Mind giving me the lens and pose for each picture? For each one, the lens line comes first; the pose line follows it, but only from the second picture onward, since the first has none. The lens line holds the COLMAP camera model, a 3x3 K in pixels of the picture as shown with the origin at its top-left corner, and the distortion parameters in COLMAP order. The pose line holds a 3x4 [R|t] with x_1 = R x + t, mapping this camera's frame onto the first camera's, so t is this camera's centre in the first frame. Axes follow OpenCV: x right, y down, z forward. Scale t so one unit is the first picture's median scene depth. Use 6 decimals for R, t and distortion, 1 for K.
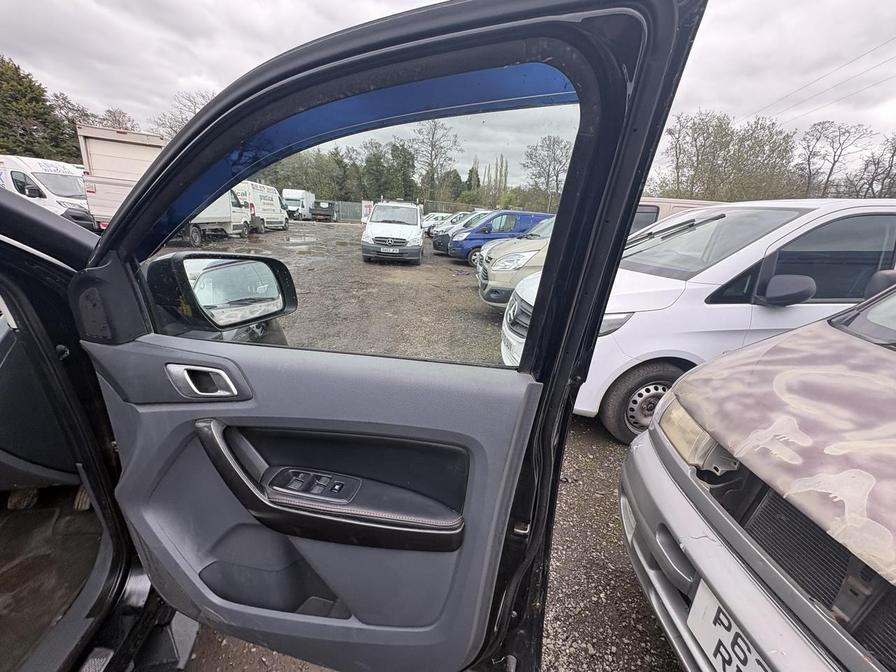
lens RADIAL K [[356.9, 0, 448.0], [0, 356.9, 336.0], [0, 0, 1]] dist [0.000296, 0.000146]
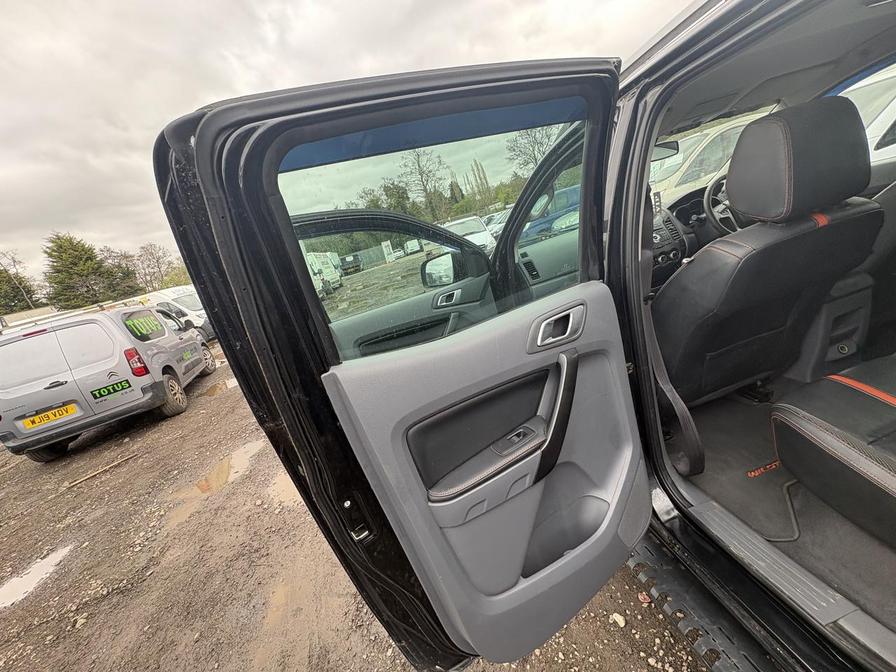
lens RADIAL K [[356.9, 0, 448.0], [0, 356.9, 336.0], [0, 0, 1]] dist [0.000296, 0.000146]
pose [[0.943165, -0.324864, -0.070019, -0.068112], [0.321344, 0.945242, -0.057062, 0.009160], [0.084723, 0.031319, 0.995912, -0.037218]]
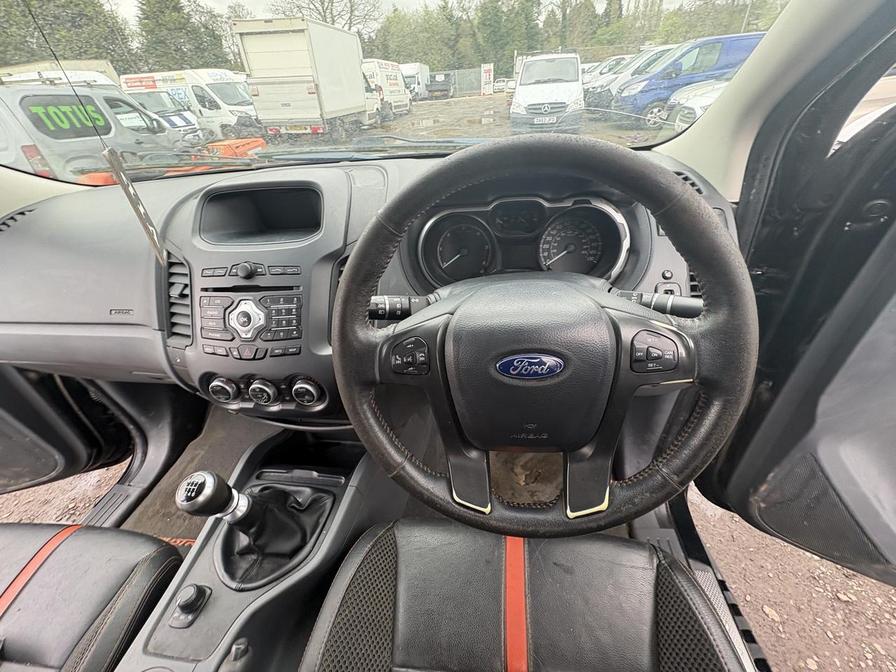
lens RADIAL K [[360.0, 0, 449.4], [0, 360.0, 333.8], [0, 0, 1]] dist [-0.000506, -0.000107]
pose [[0.954028, 0.041941, -0.296768, -0.029283], [0.044239, 0.959610, 0.277834, -0.000103], [0.296435, -0.278190, 0.913639, 0.002524]]
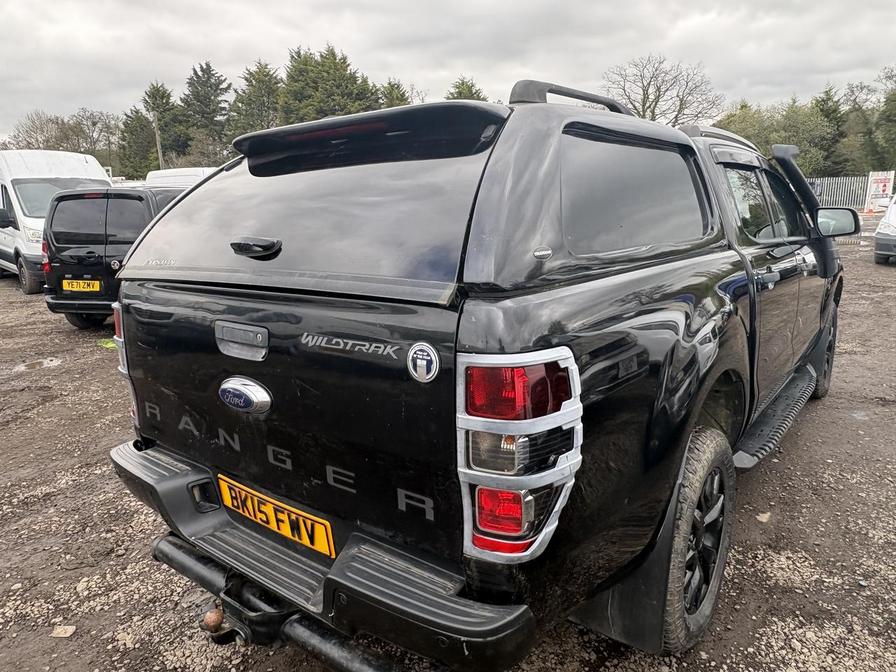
lens RADIAL K [[606.4, 0, 448.2], [0, 606.4, 329.1], [0, 0, 1]] dist [-0.003101, 0.002975]
pose [[0.684336, 0.065873, -0.726185, 0.012585], [-0.160948, 0.984993, -0.062323, 0.030885], [0.711182, 0.159528, 0.684669, -0.088104]]
